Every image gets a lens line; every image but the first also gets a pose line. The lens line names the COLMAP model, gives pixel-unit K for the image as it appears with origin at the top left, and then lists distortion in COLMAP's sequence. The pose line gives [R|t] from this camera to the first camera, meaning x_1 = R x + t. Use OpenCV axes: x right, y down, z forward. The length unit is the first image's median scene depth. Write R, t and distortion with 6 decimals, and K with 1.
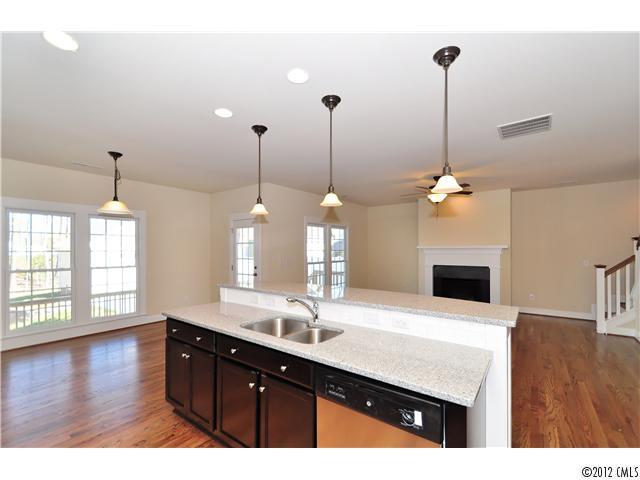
lens RADIAL K [[284.9, 0, 317.4], [0, 284.9, 249.1], [0, 0, 1]] dist [0.002083, 0.000201]
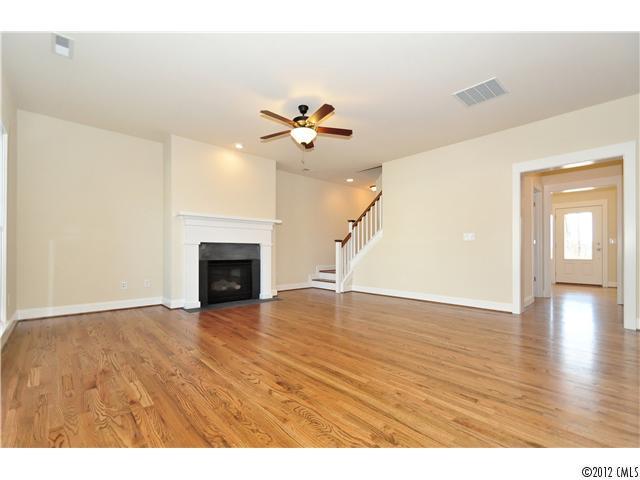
lens RADIAL K [[284.9, 0, 317.4], [0, 284.9, 249.1], [0, 0, 1]] dist [0.002083, 0.000201]
pose [[0.191865, 0.001631, 0.981420, -0.212092], [-0.005194, 0.999986, -0.000646, 0.077516], [-0.981408, -0.004973, 0.191871, 0.665178]]
